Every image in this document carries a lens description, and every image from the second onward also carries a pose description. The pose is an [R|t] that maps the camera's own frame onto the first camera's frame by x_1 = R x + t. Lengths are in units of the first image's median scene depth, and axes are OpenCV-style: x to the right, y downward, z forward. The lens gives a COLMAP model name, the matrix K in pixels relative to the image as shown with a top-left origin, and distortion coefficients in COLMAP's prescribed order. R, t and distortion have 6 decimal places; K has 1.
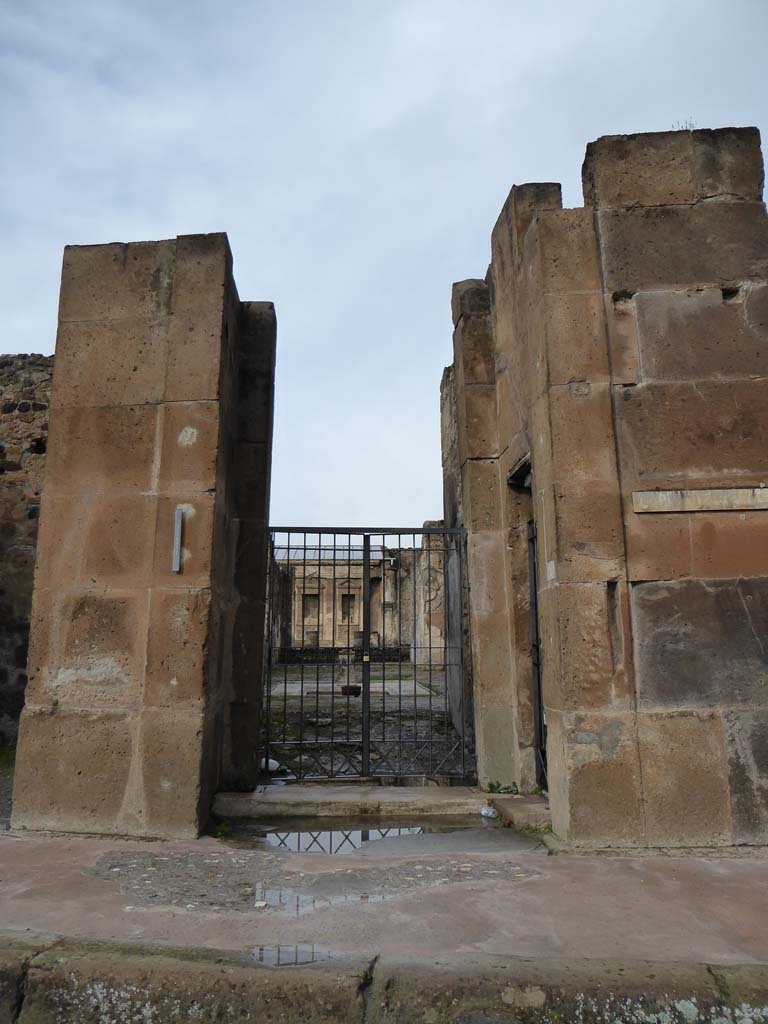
lens RADIAL K [[728.1, 0, 392.4], [0, 728.1, 509.4], [0, 0, 1]] dist [-0.026816, 0.001295]
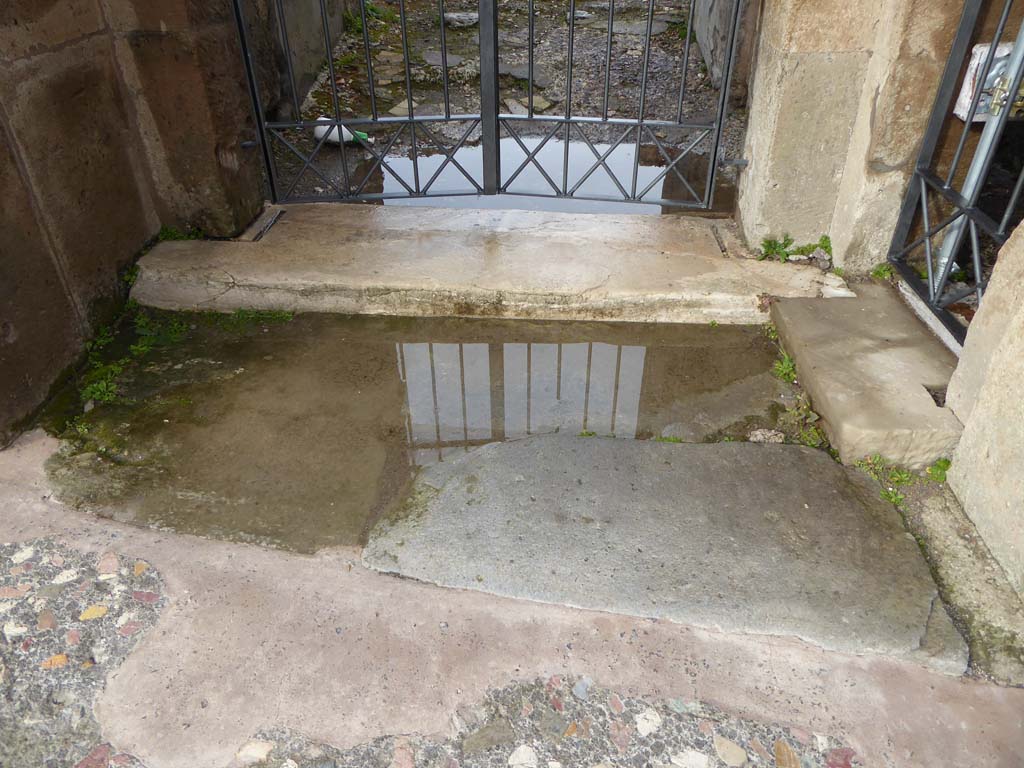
lens RADIAL K [[728.1, 0, 516.6], [0, 728.1, 382.0], [0, 0, 1]] dist [-0.026816, 0.001295]
pose [[0.992379, 0.068618, -0.102349, 0.036467], [0.026320, 0.693400, 0.720072, 0.123508], [0.120379, -0.717279, 0.686309, 0.626459]]
